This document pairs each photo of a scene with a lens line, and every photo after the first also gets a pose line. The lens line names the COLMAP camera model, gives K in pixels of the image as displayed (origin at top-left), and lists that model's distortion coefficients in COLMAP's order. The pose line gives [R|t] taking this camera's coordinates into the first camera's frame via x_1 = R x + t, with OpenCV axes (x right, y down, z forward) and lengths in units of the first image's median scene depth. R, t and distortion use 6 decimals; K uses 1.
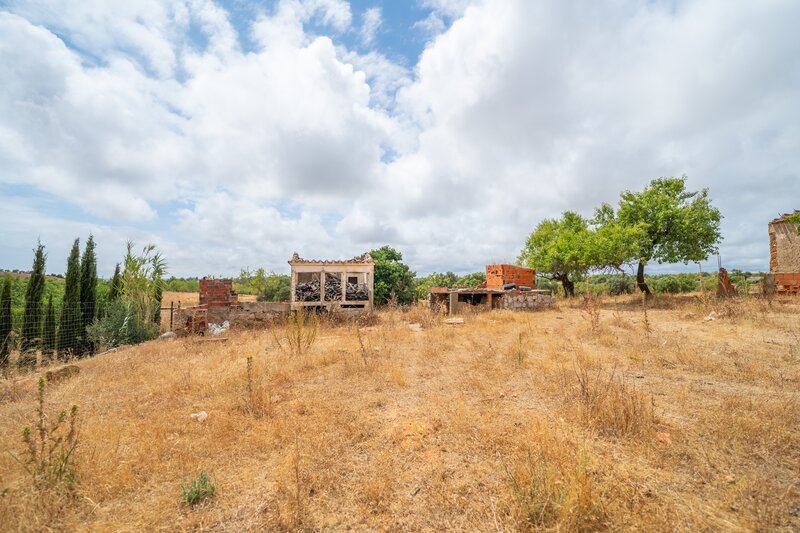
lens RADIAL K [[376.6, 0, 401.9], [0, 376.6, 266.9], [0, 0, 1]] dist [-0.000993, -0.000520]
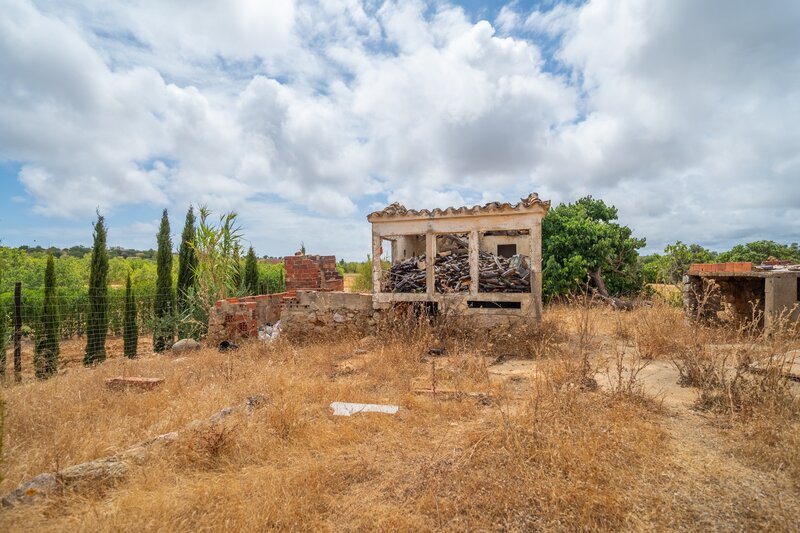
lens RADIAL K [[376.6, 0, 401.9], [0, 376.6, 266.9], [0, 0, 1]] dist [-0.000993, -0.000520]
pose [[0.866038, -0.009845, -0.499881, 0.003064], [0.034811, 0.998567, 0.040643, 0.034805], [0.498764, -0.052600, 0.865140, 0.536663]]
